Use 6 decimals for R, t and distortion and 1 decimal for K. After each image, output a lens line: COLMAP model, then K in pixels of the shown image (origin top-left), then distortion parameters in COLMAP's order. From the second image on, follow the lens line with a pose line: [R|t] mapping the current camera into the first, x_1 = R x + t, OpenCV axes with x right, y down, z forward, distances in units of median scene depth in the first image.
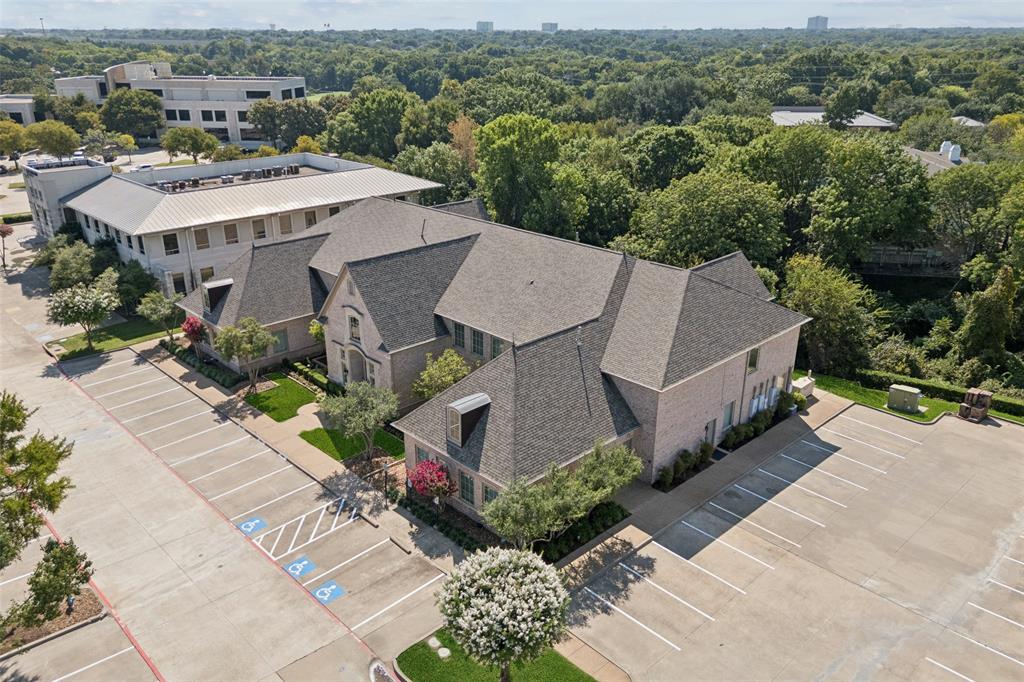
lens RADIAL K [[779.4, 0, 497.5], [0, 779.4, 350.5], [0, 0, 1]] dist [0.064430, -0.065212]
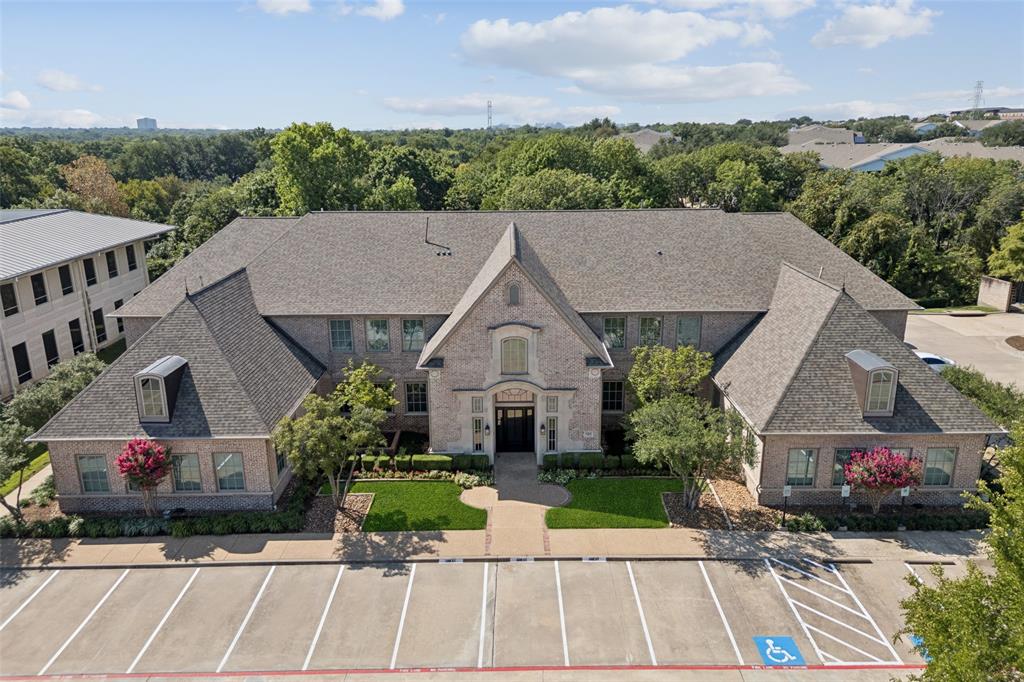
lens RADIAL K [[730.7, 0, 509.3], [0, 730.7, 338.6], [0, 0, 1]] dist [0.061261, -0.058368]
pose [[0.687962, -0.211604, 0.694213, -0.561592], [0.278625, 0.960257, 0.016581, -0.048732], [-0.670132, 0.182019, 0.719578, 0.491999]]
